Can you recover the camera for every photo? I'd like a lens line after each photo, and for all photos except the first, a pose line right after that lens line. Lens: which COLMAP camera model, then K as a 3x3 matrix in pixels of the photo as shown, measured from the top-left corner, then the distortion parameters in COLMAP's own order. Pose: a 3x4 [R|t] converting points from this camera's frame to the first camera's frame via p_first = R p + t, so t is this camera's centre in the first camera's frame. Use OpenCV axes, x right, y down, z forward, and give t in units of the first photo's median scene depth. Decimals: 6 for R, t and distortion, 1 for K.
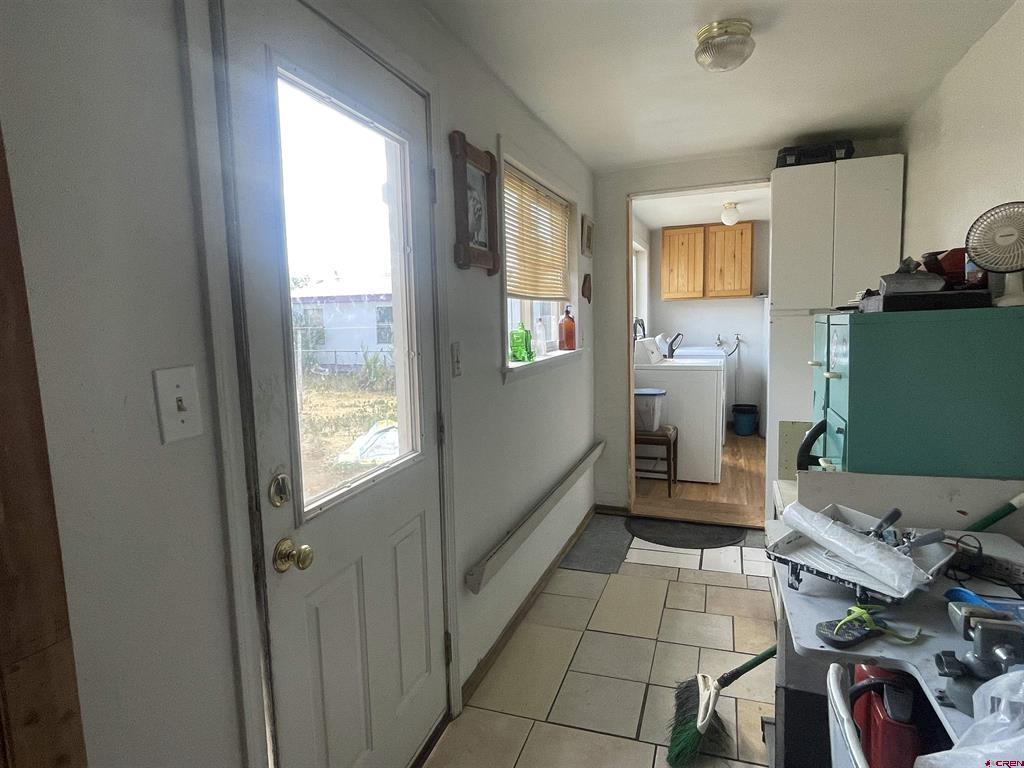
lens RADIAL K [[585.9, 0, 512.0], [0, 585.9, 384.0], [0, 0, 1]] dist [0.000401, 0.000035]
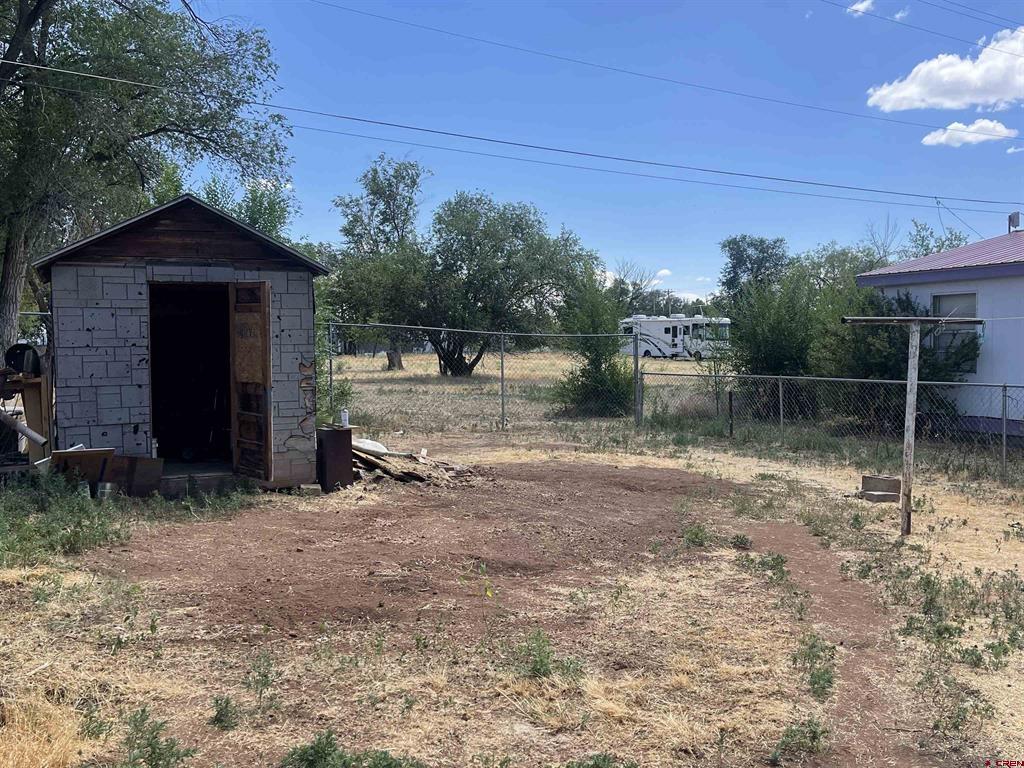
lens RADIAL K [[951.4, 0, 512.0], [0, 951.4, 384.0], [0, 0, 1]] dist [0.008644, 0.001484]
pose [[0.730074, 0.037329, -0.682347, -0.107458], [-0.076036, 0.996744, -0.026825, -0.013377], [0.679124, 0.071468, 0.730536, 0.310582]]
